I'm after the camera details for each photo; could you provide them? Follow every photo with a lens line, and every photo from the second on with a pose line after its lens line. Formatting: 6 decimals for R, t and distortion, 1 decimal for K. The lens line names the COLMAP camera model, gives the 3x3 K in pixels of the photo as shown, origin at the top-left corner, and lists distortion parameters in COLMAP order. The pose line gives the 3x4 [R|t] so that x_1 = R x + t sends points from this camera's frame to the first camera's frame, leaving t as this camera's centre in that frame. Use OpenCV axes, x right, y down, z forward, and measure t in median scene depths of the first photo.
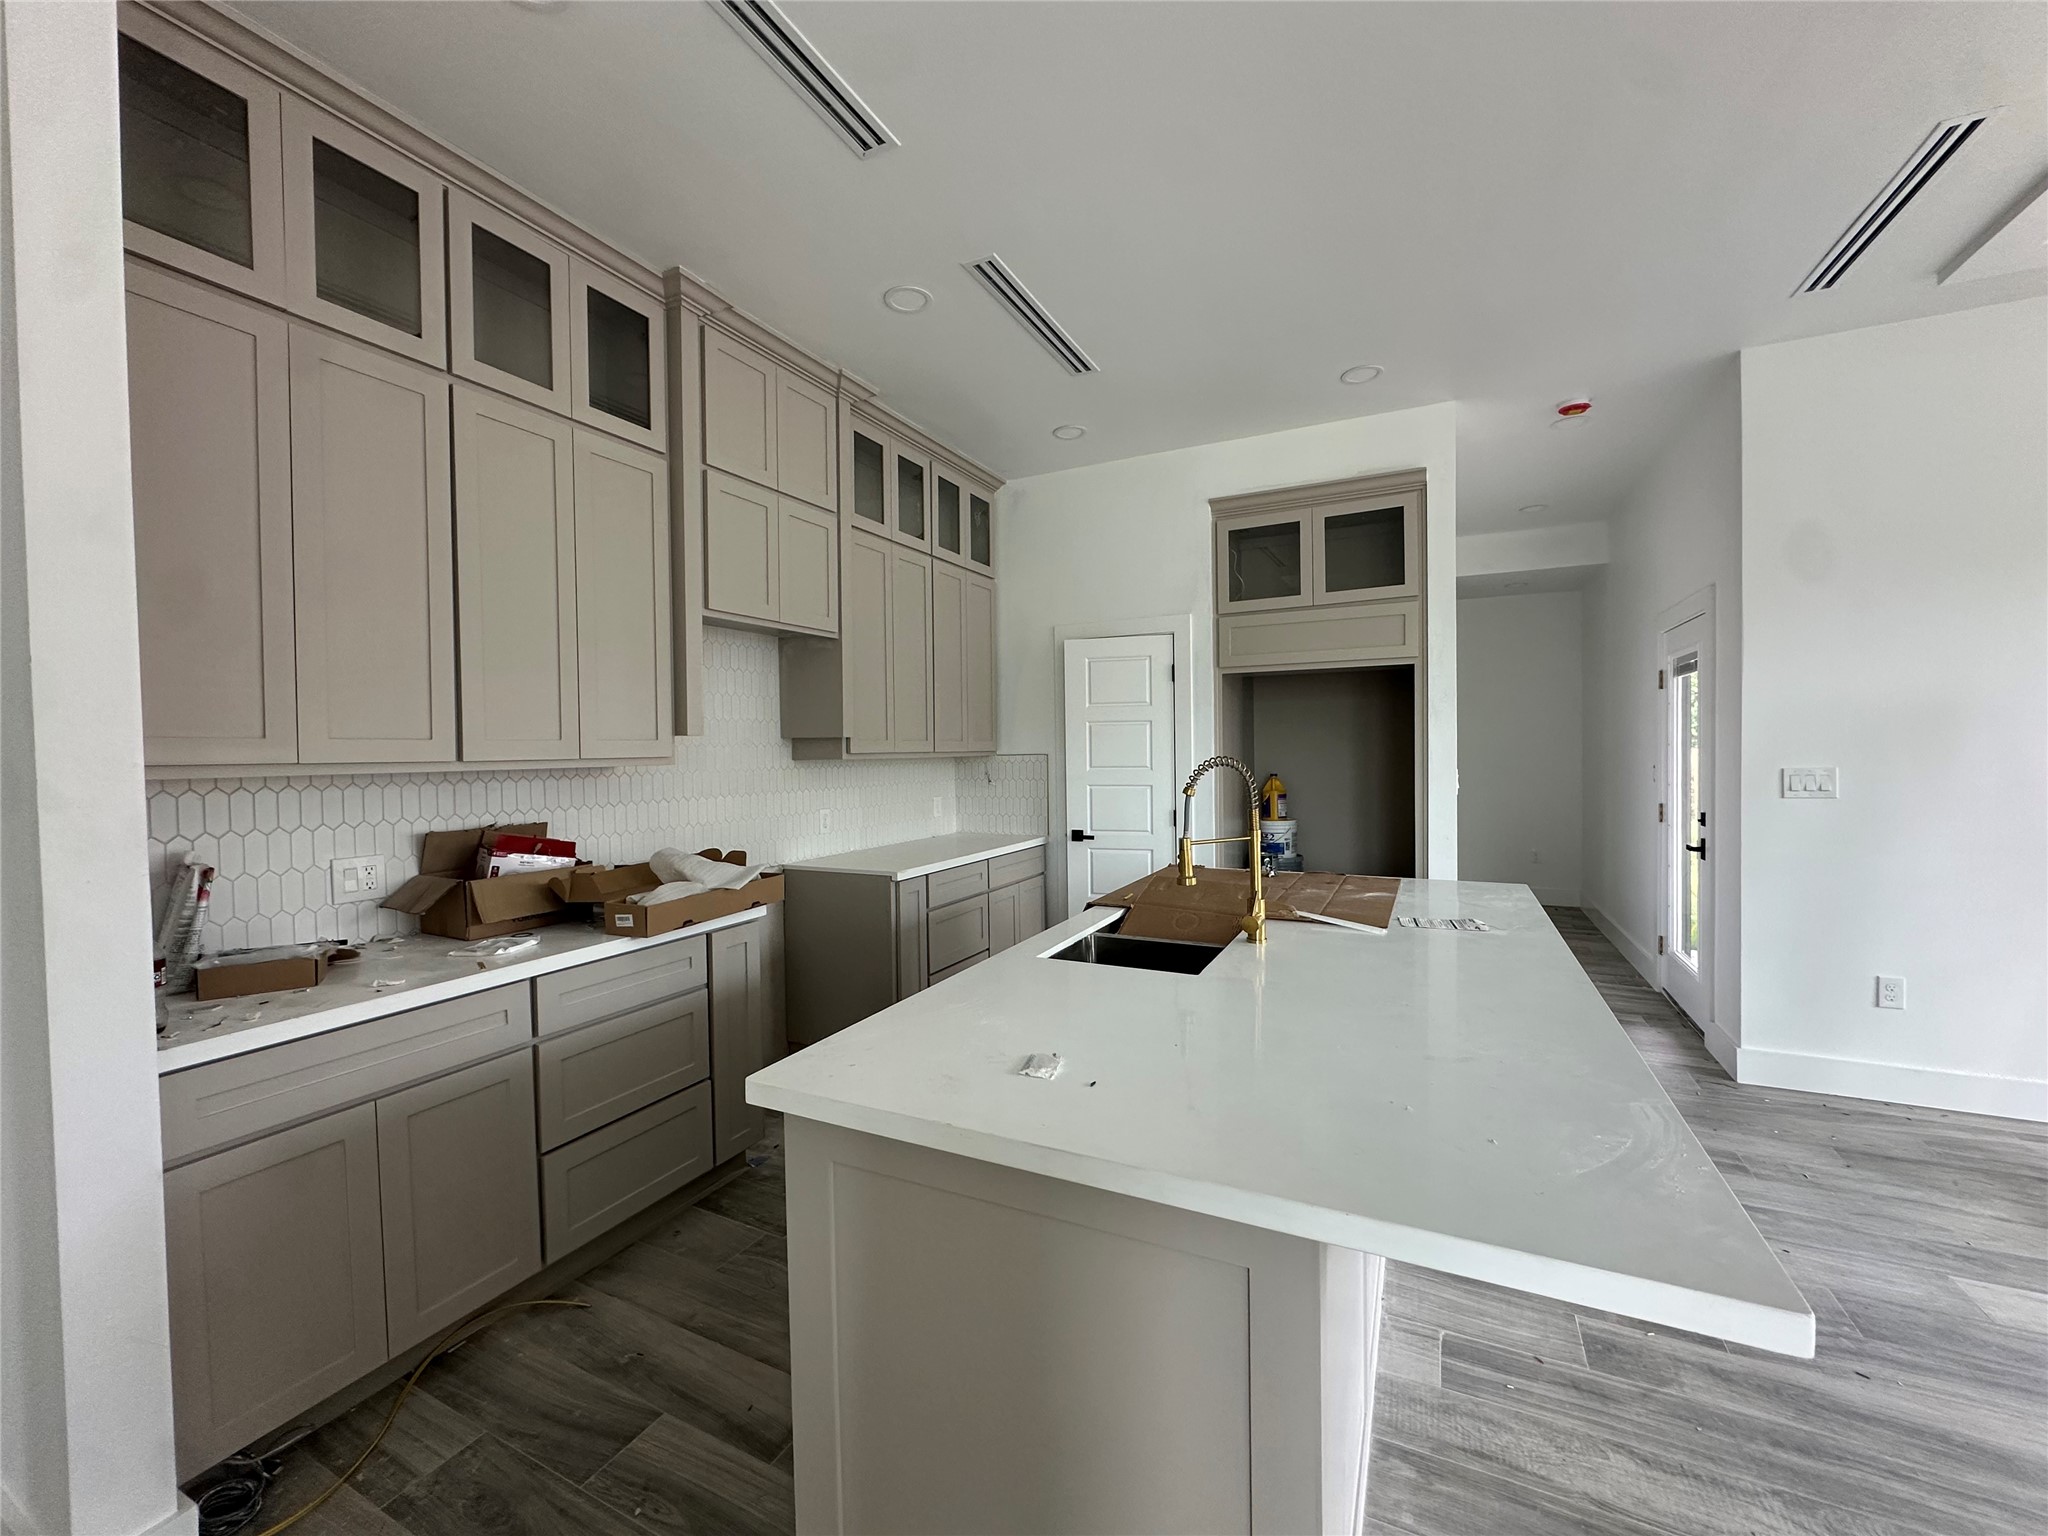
lens RADIAL K [[817.8, 0, 1024.0], [0, 817.8, 768.0], [0, 0, 1]] dist [-0.004018, -0.000299]
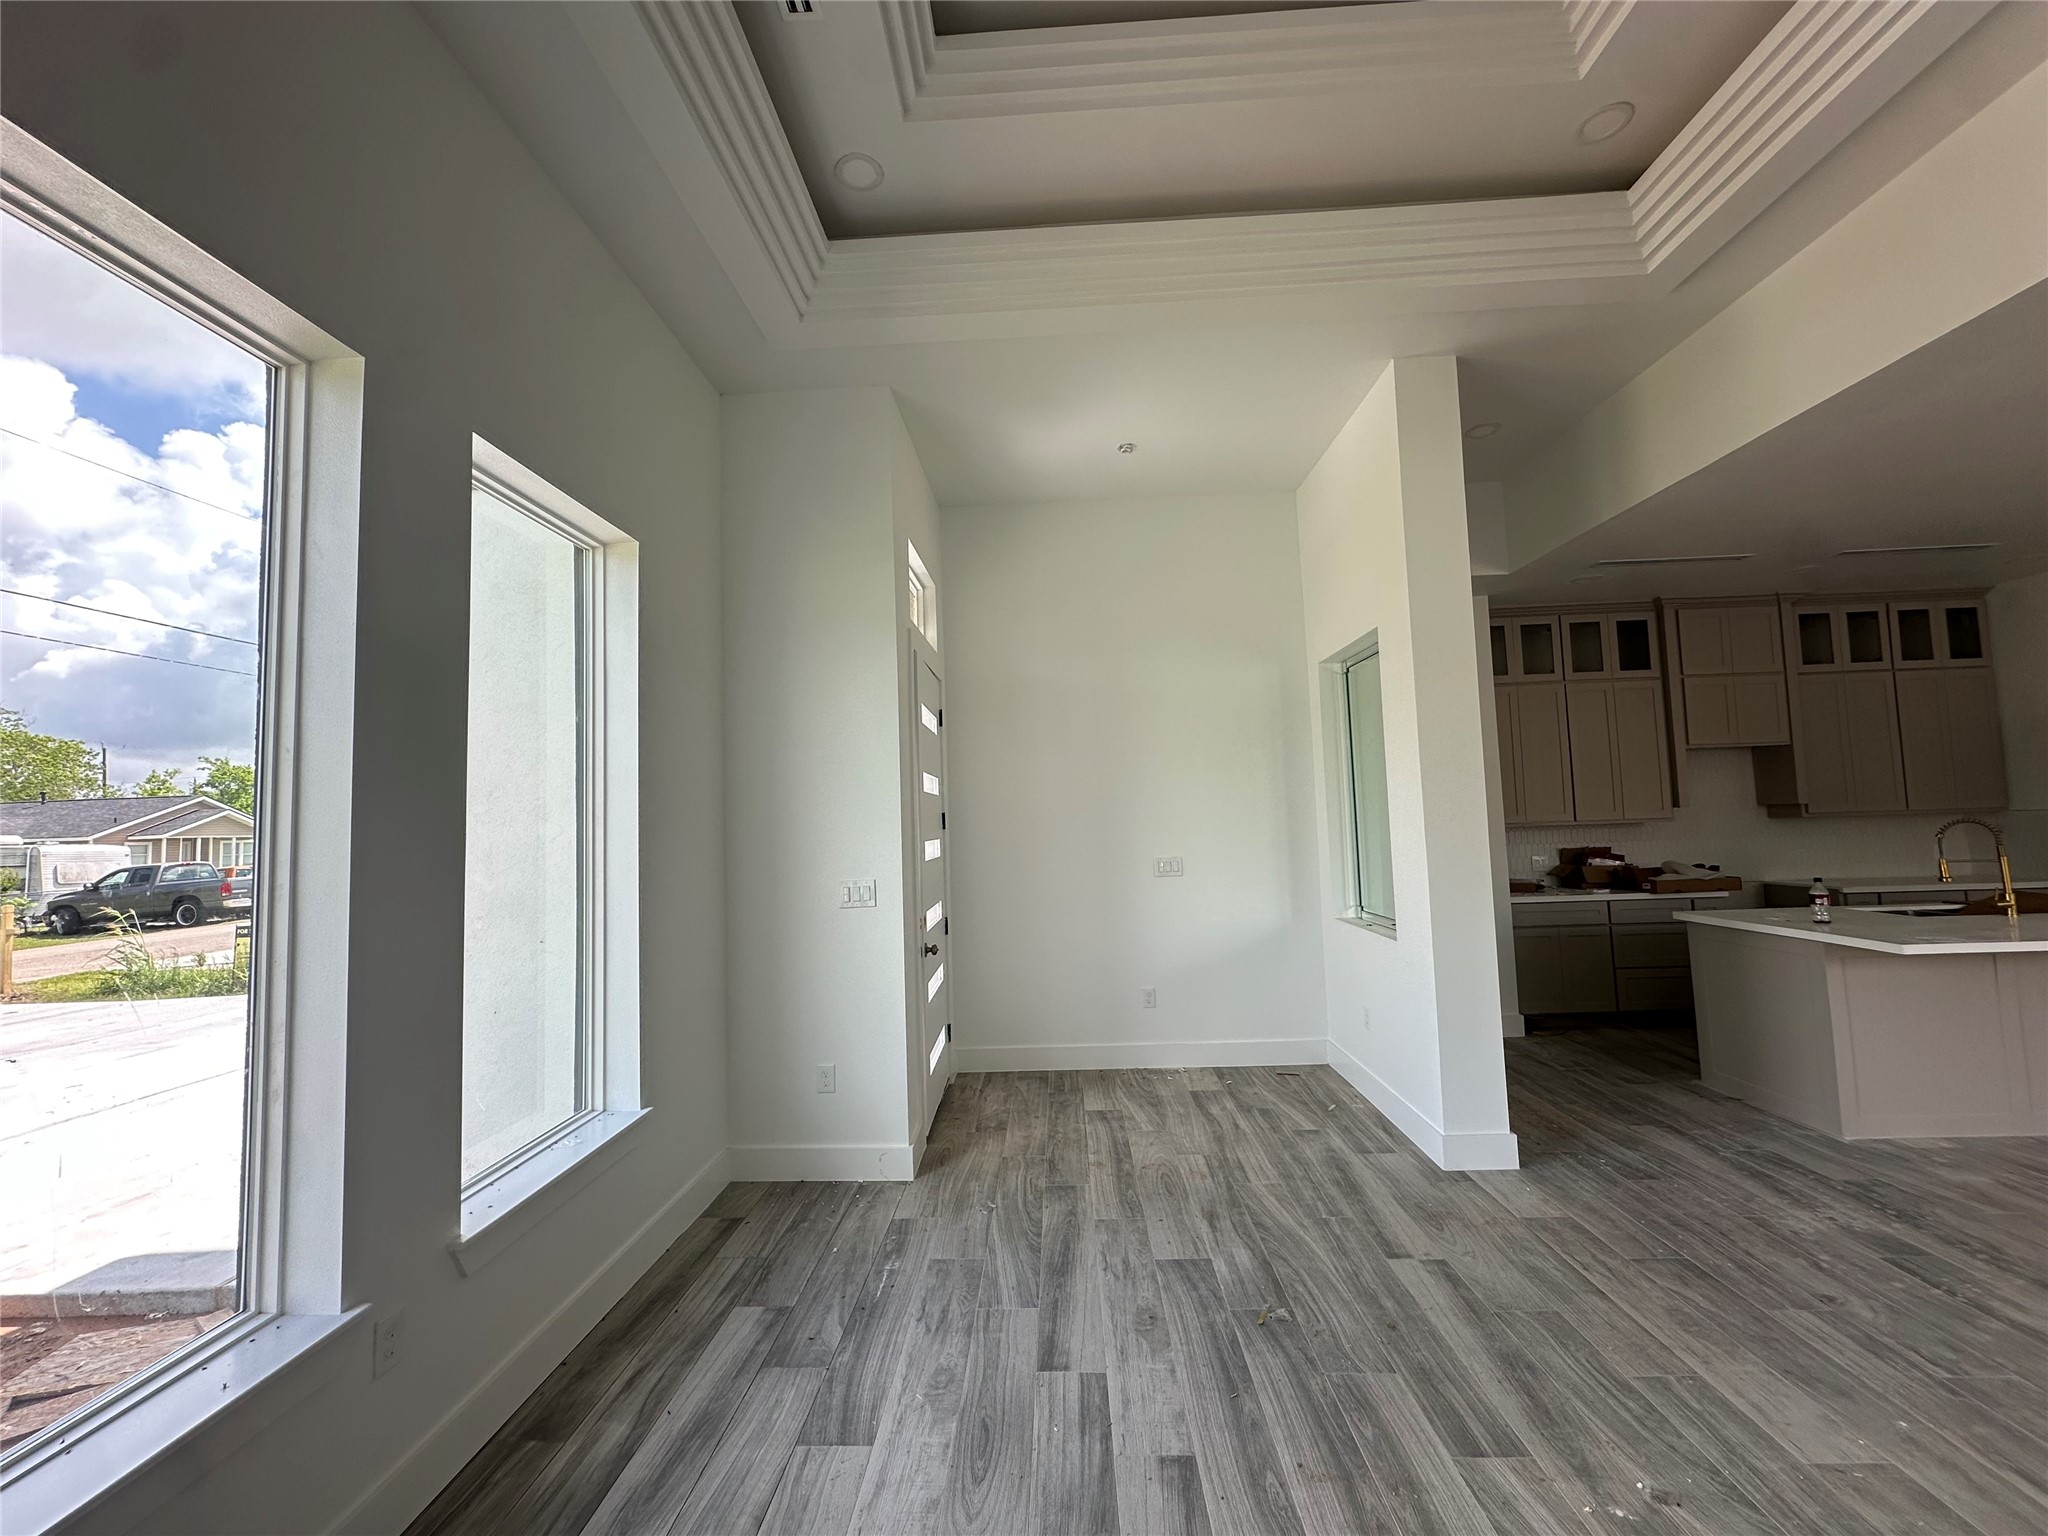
lens RADIAL K [[817.8, 0, 1024.0], [0, 817.8, 768.0], [0, 0, 1]] dist [-0.004018, -0.000299]
pose [[0.405950, -0.065861, -0.911519, 0.904638], [0.005285, 0.997552, -0.069723, -0.004463], [0.913880, 0.023487, 0.405305, -1.533152]]
